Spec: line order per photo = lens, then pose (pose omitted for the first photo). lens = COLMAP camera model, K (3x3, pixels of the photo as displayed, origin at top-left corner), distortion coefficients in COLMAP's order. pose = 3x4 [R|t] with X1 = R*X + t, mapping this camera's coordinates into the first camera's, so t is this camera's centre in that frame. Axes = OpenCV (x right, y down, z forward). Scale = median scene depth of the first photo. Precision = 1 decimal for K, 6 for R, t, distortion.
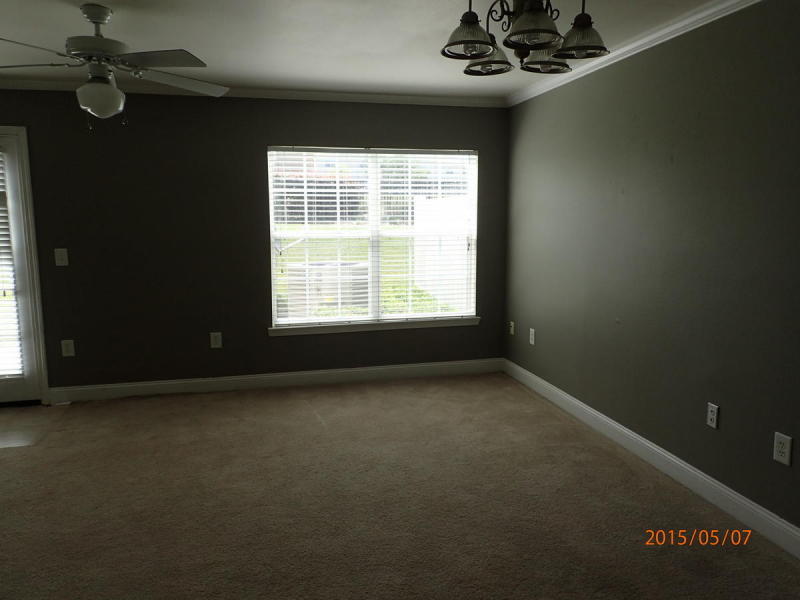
lens RADIAL K [[594.2, 0, 396.0], [0, 594.2, 302.6], [0, 0, 1]] dist [0.012333, 0.001892]
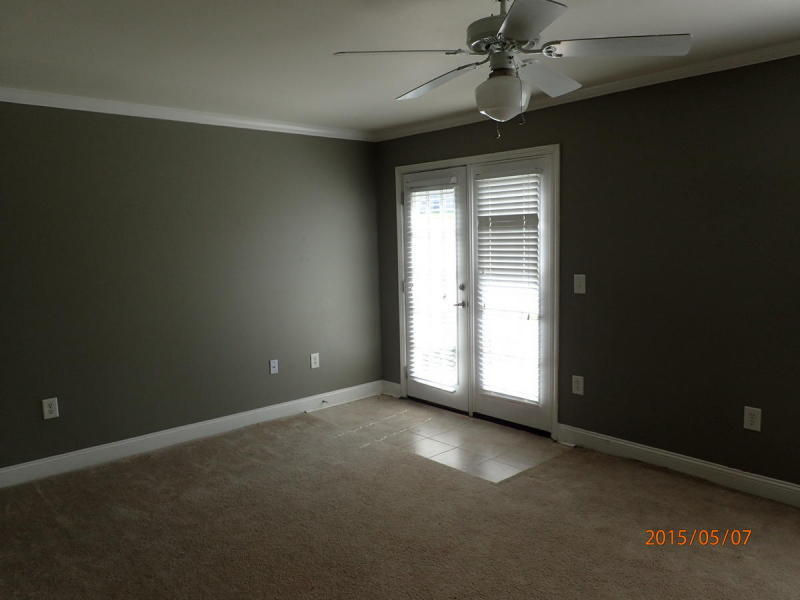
lens RADIAL K [[594.2, 0, 400.4], [0, 594.2, 301.3], [0, 0, 1]] dist [0.012333, 0.001892]
pose [[0.482454, 0.088589, -0.871430, 0.092641], [-0.109733, 0.993147, 0.040210, -0.057097], [0.869020, 0.076225, 0.488869, 0.332213]]
